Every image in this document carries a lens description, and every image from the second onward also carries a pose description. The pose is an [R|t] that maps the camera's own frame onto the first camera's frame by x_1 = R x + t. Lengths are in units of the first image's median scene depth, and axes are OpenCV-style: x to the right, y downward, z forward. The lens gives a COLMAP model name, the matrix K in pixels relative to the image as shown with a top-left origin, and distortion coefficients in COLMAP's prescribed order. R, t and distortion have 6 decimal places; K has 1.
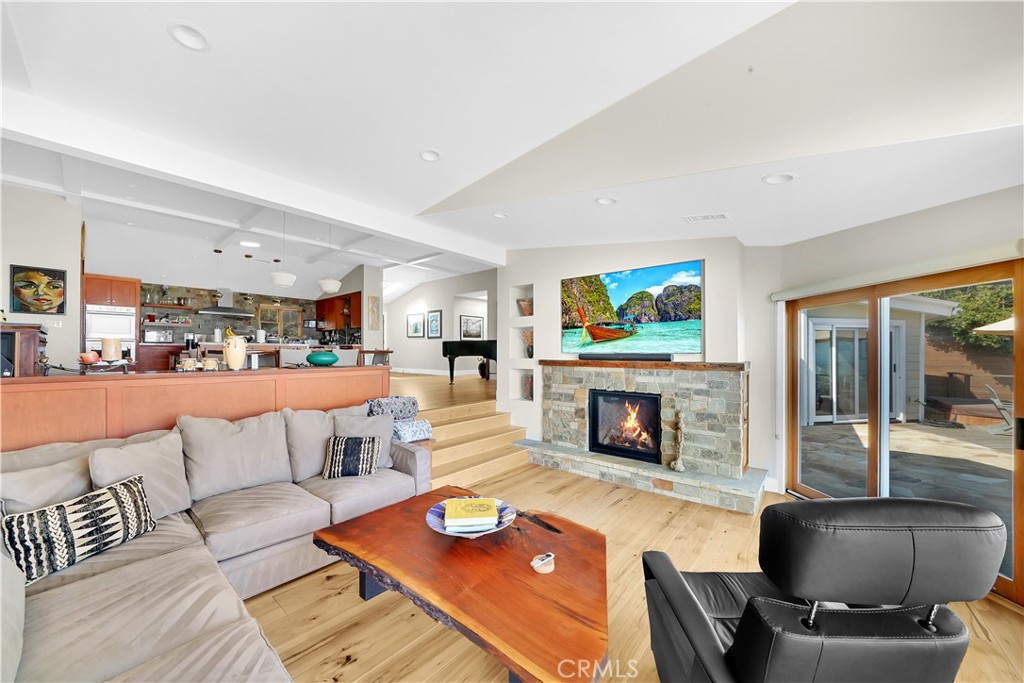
lens RADIAL K [[380.3, 0, 521.1], [0, 380.3, 349.8], [0, 0, 1]] dist [-0.025221, -0.000024]
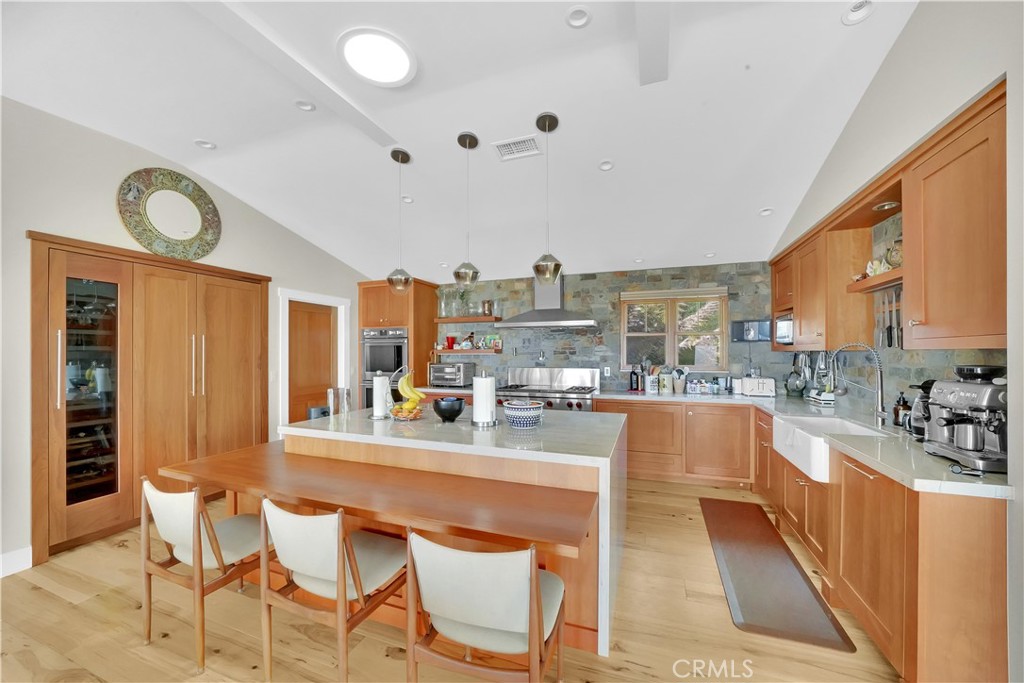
lens RADIAL K [[380.3, 0, 491.2], [0, 380.3, 354.5], [0, 0, 1]] dist [-0.025221, -0.000024]
pose [[0.295032, 0.000354, -0.955487, -0.370065], [0.009320, 0.999951, 0.003248, -0.062290], [0.955442, -0.009863, 0.295014, 0.823994]]
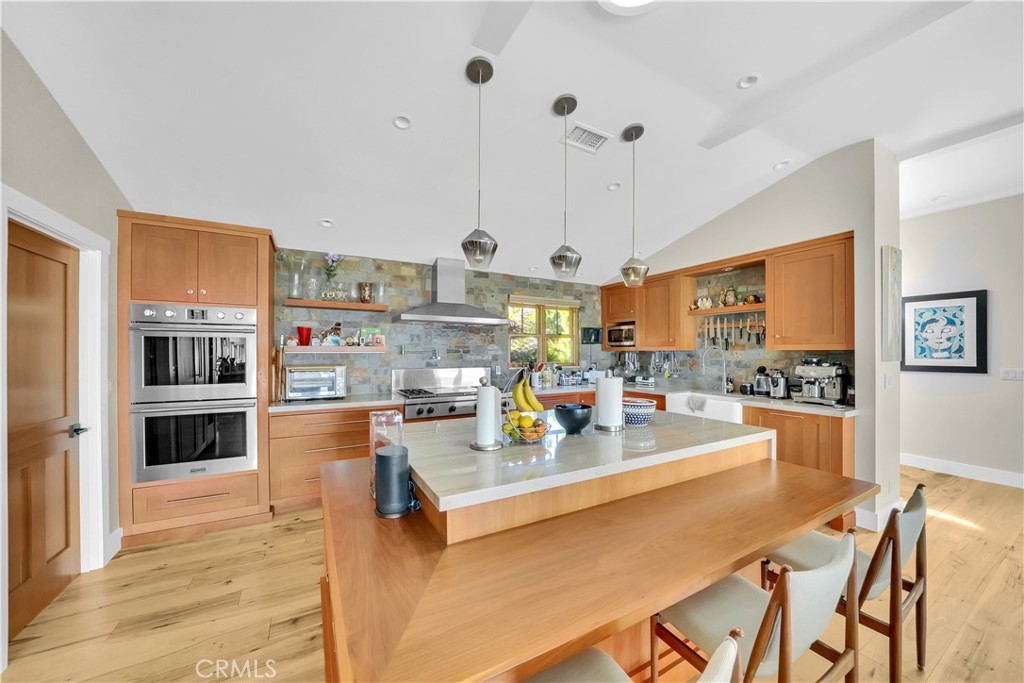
lens RADIAL K [[380.3, 0, 517.1], [0, 380.3, 351.4], [0, 0, 1]] dist [-0.025221, -0.000024]
pose [[0.935694, -0.003107, -0.352799, -0.592554], [0.004350, 0.999987, 0.002731, -0.063216], [0.352786, -0.004090, 0.935695, 0.649908]]
